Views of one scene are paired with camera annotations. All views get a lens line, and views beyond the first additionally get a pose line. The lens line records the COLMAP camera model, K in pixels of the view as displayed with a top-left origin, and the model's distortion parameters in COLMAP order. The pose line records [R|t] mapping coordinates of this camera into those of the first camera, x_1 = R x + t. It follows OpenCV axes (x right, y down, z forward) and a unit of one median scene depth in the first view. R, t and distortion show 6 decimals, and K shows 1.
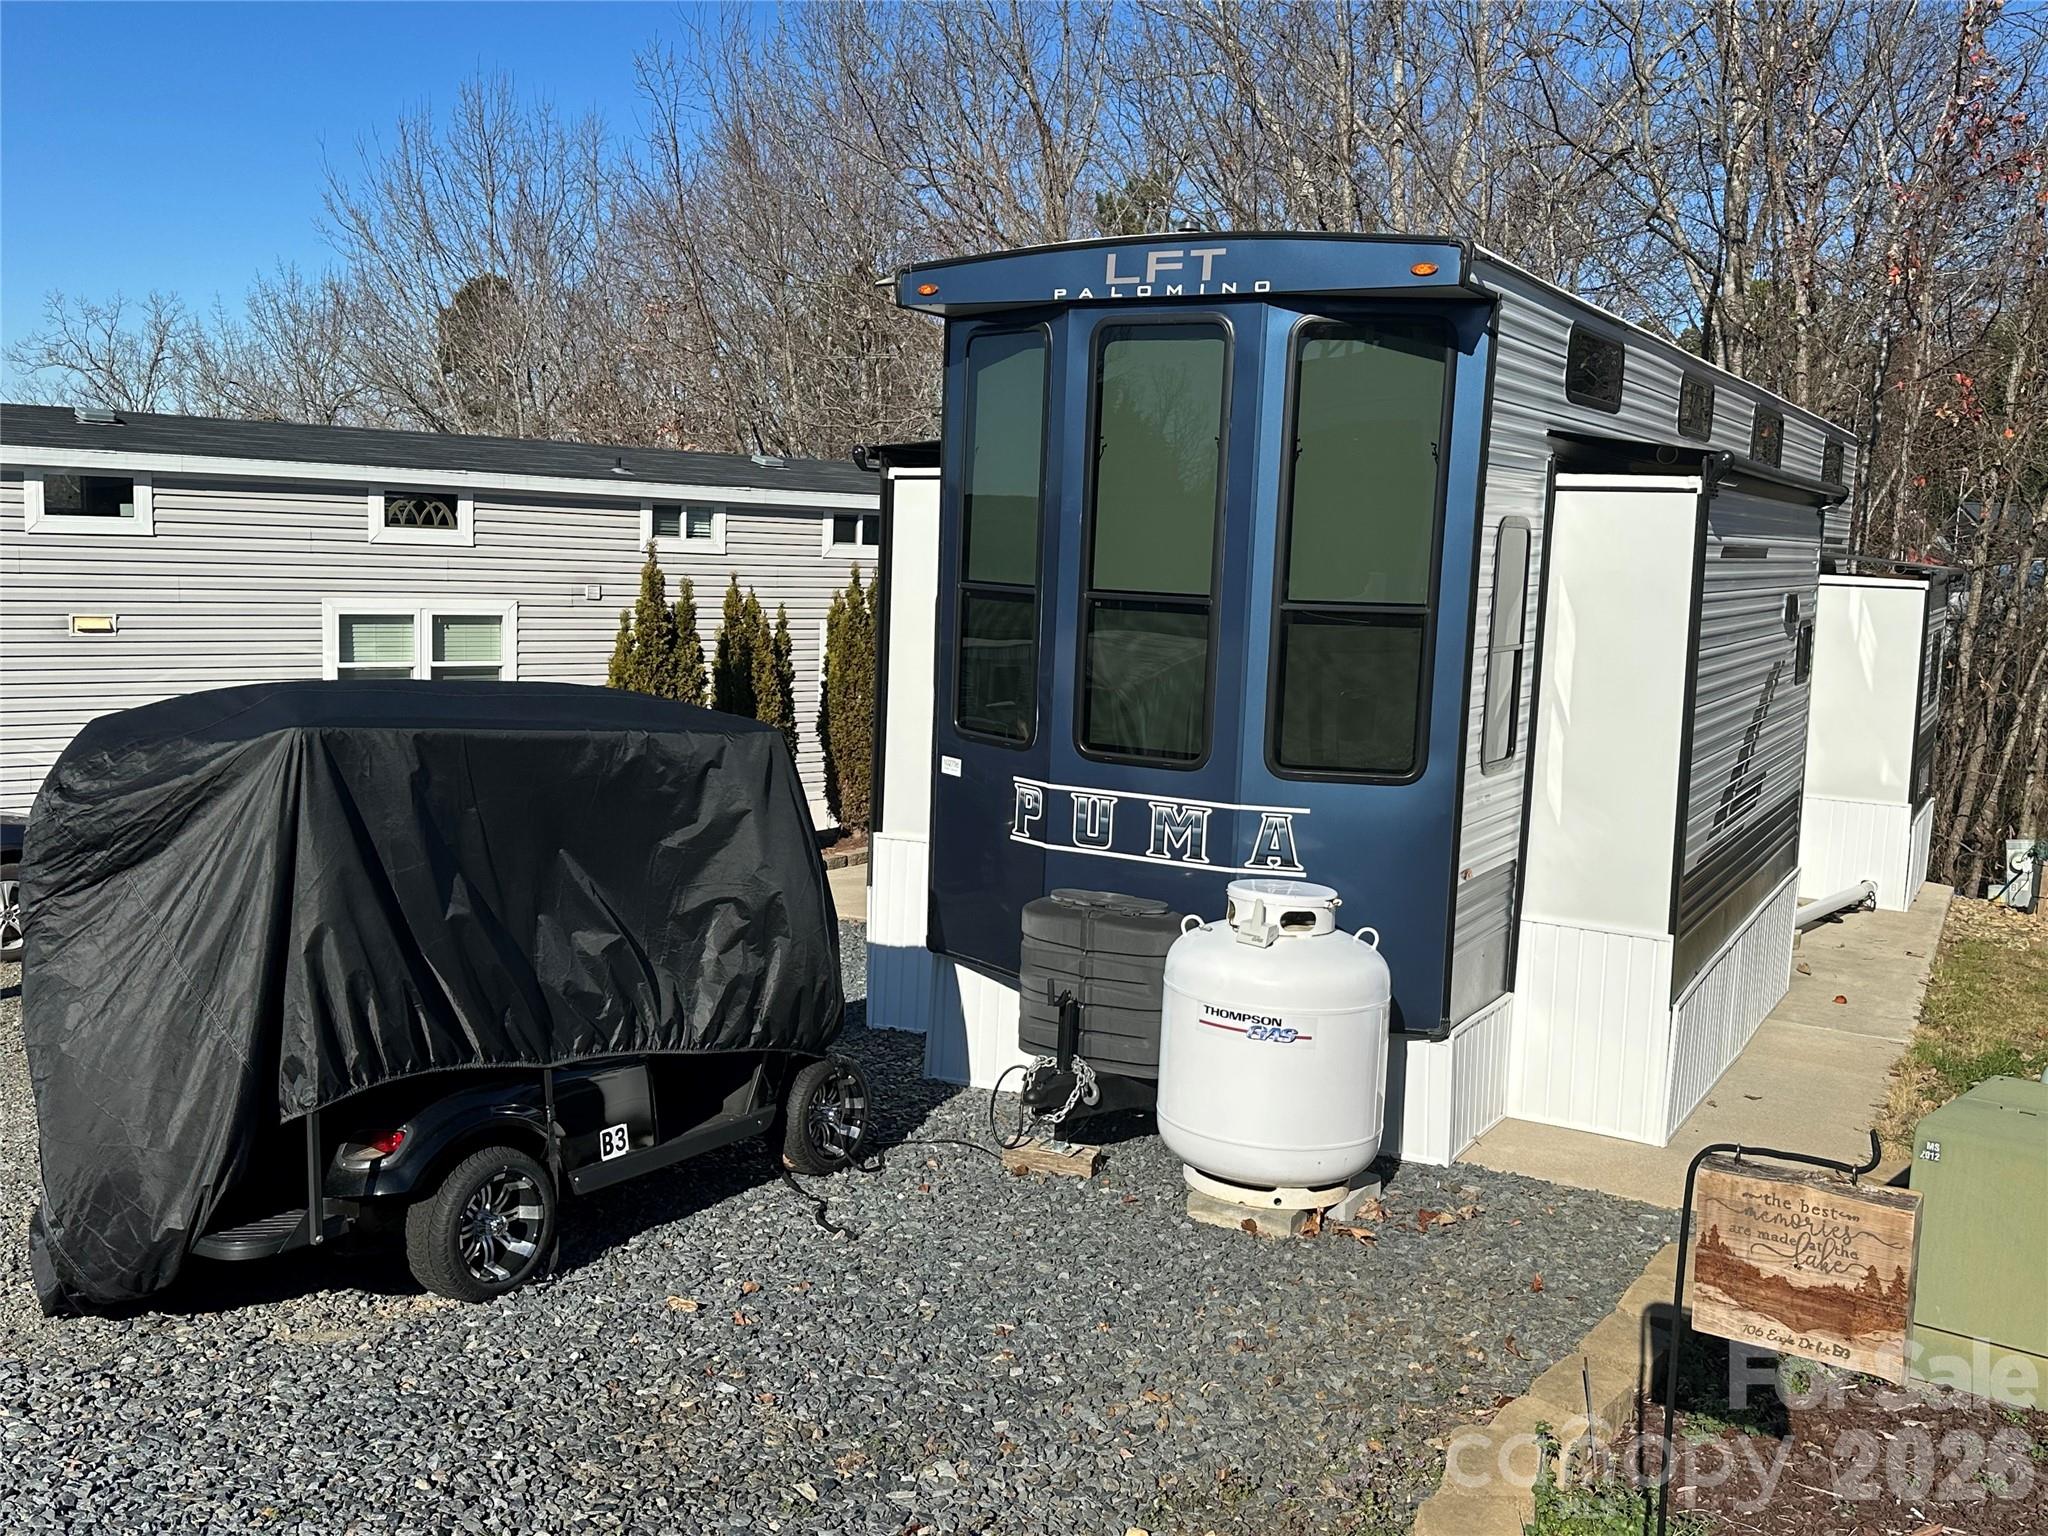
lens RADIAL K [[1828.7, 0, 1017.7], [0, 1828.7, 771.2], [0, 0, 1]] dist [0.061086, -0.048821]
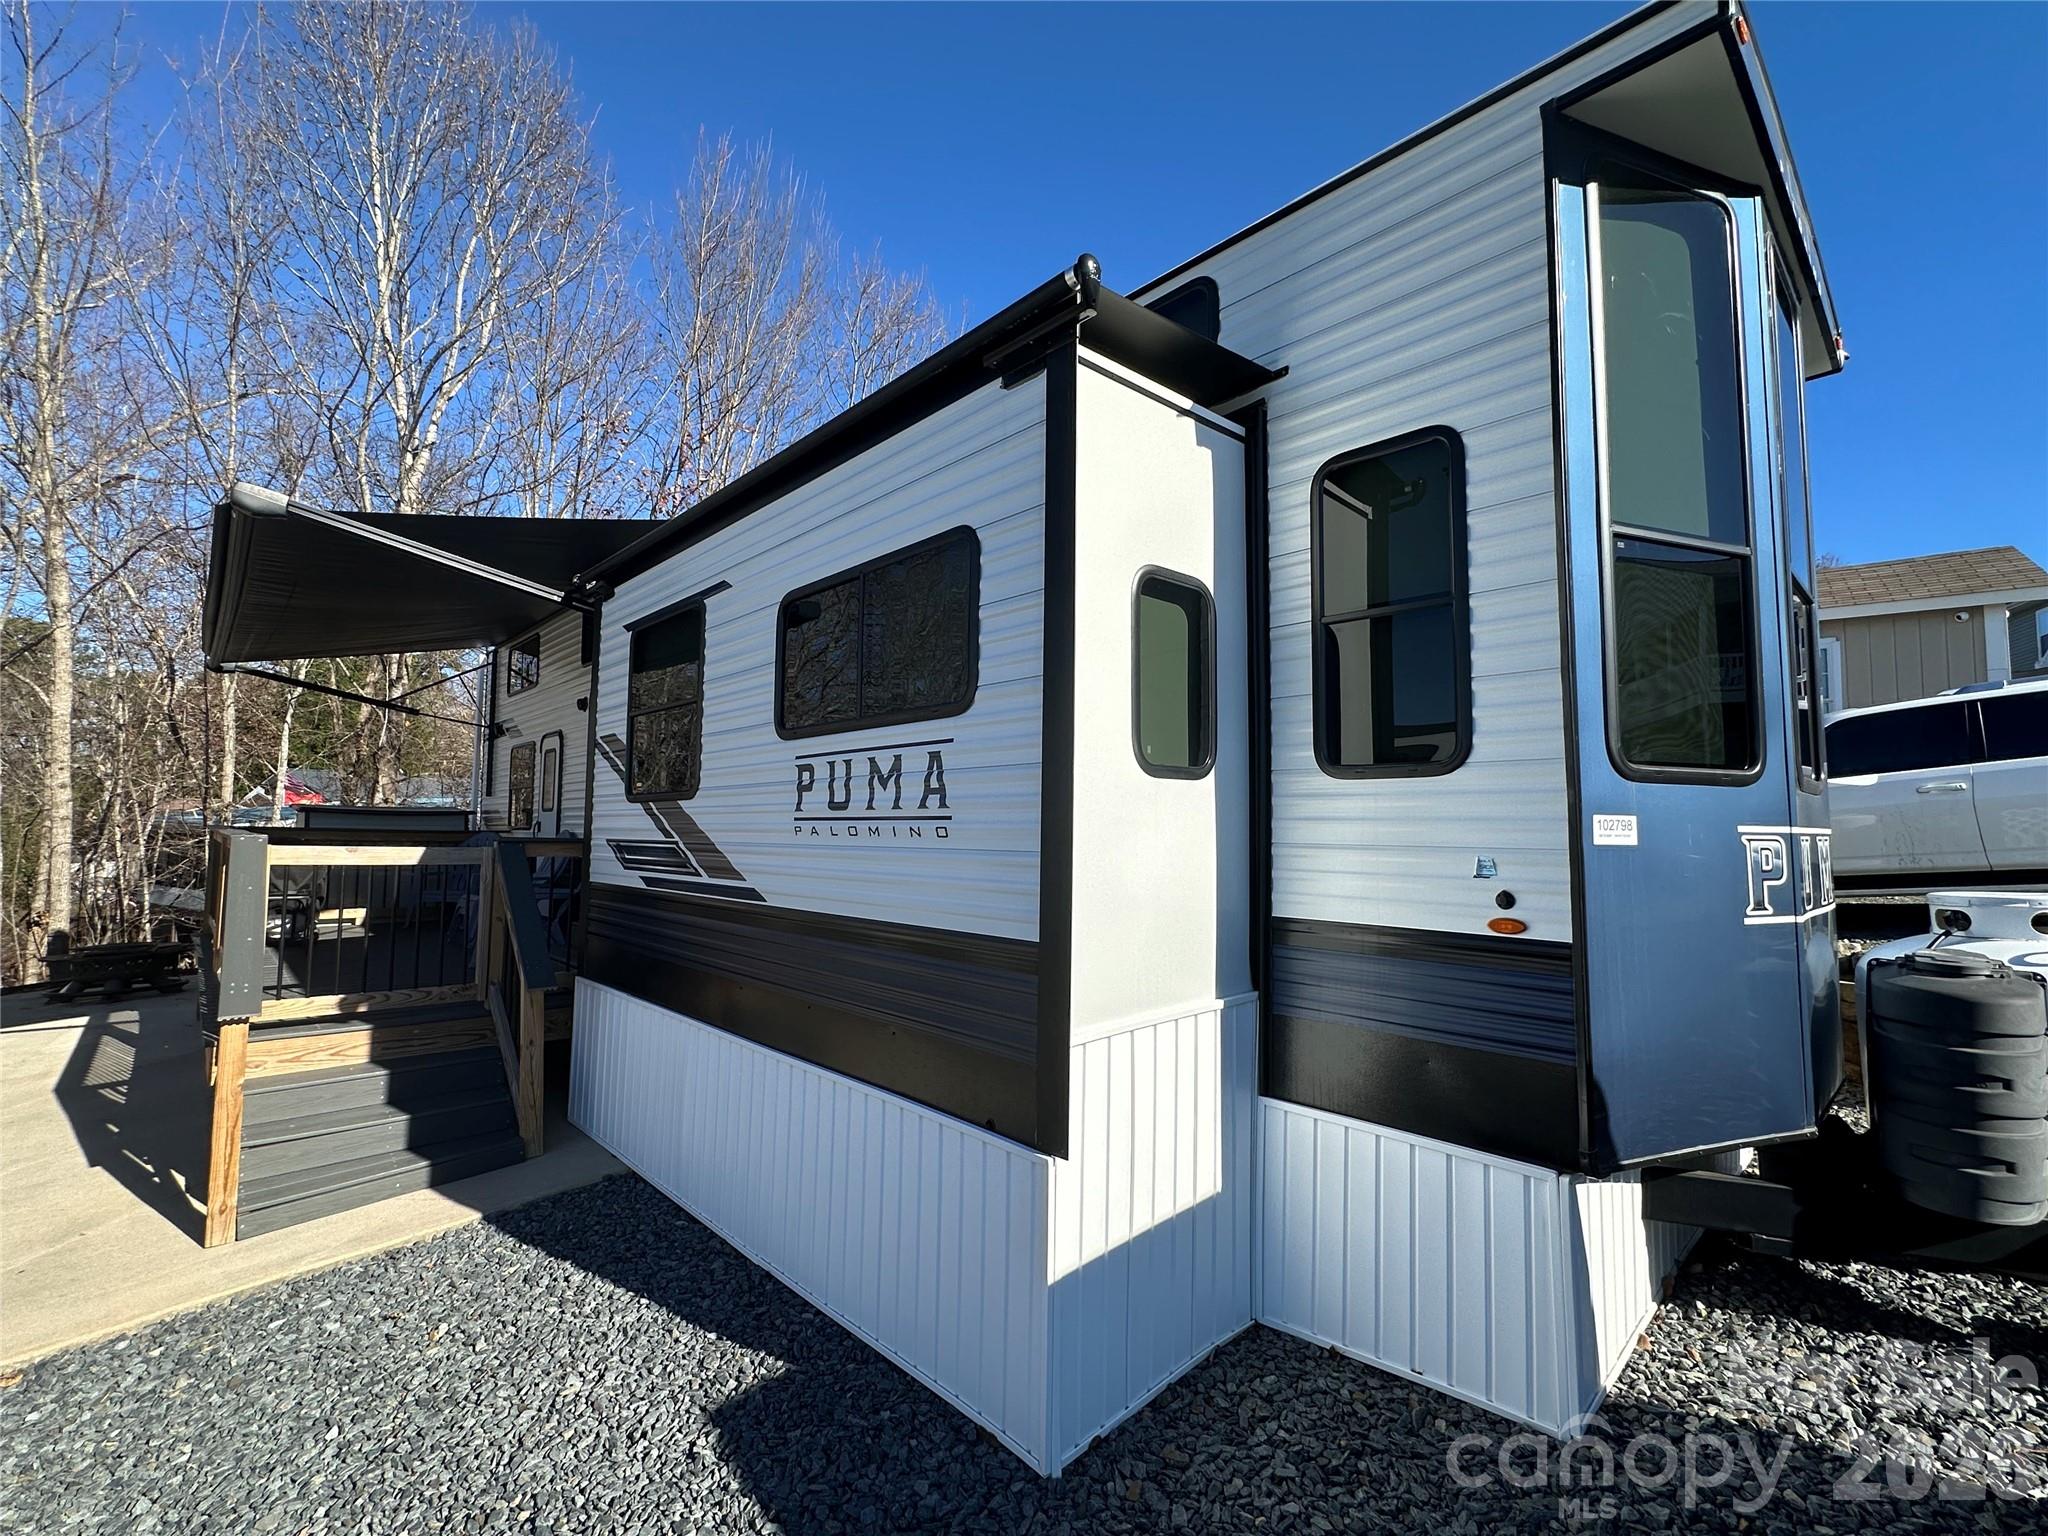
lens RADIAL K [[901.3, 0, 1027.5], [0, 901.3, 768.9], [0, 0, 1]] dist [-0.005597, 0.000147]
pose [[0.279072, 0.036928, 0.959560, -0.386068], [0.126007, 0.989212, -0.074717, -0.026155], [-0.951967, 0.141763, 0.271408, 1.164032]]
